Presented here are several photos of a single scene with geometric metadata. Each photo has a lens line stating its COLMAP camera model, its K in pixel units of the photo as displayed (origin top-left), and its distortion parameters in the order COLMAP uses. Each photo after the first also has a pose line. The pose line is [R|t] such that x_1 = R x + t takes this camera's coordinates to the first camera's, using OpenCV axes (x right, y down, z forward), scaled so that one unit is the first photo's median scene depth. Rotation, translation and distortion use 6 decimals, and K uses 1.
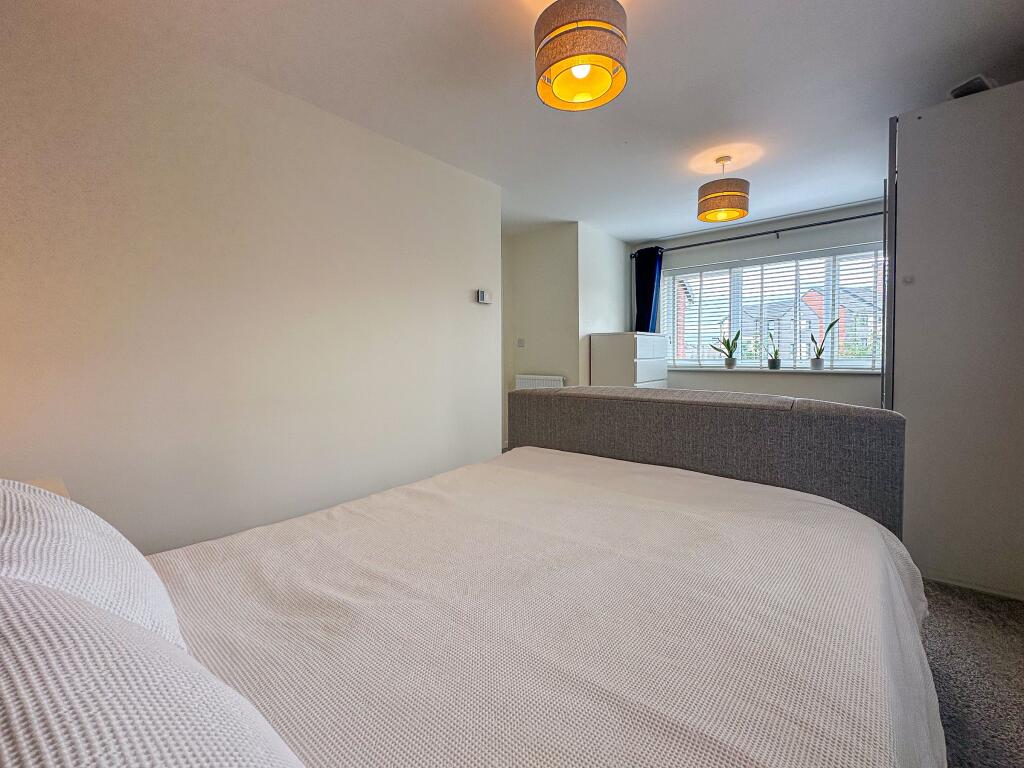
lens RADIAL K [[422.4, 0, 509.5], [0, 422.4, 361.3], [0, 0, 1]] dist [-0.000240, 0.000000]
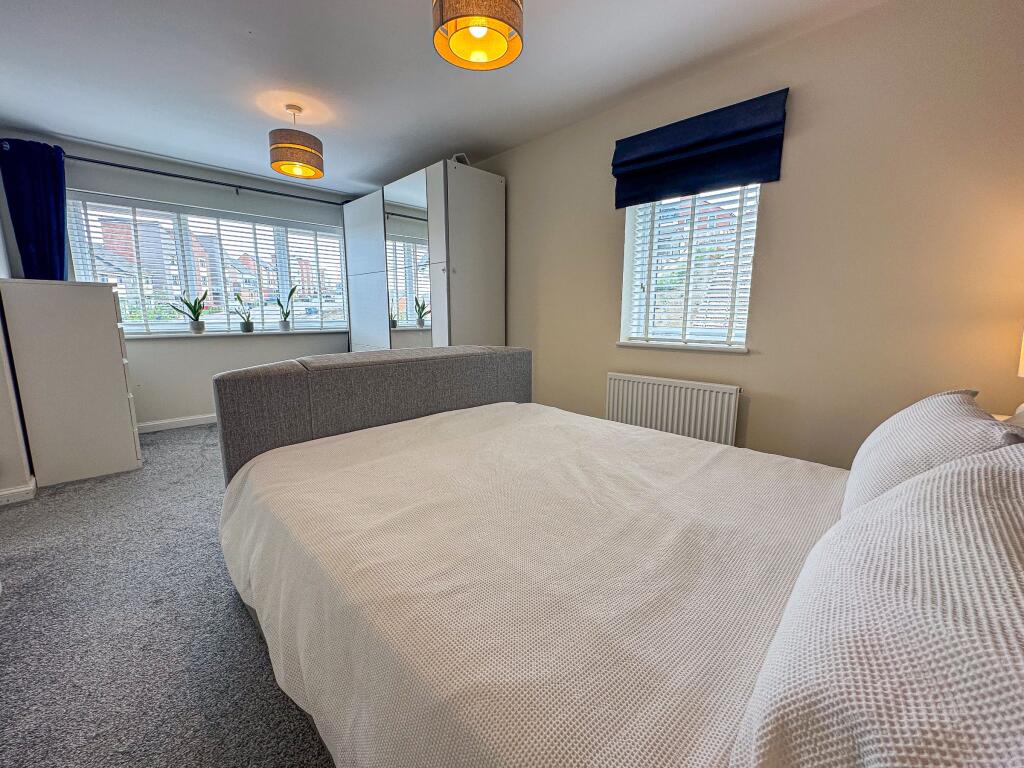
lens RADIAL K [[416.4, 0, 527.2], [0, 416.4, 381.1], [0, 0, 1]] dist [-0.007517, 0.000324]
pose [[0.073568, -0.148494, 0.986173, -0.373176], [0.014927, 0.988906, 0.147792, -0.002540], [-0.997178, 0.003848, 0.074969, 0.337624]]
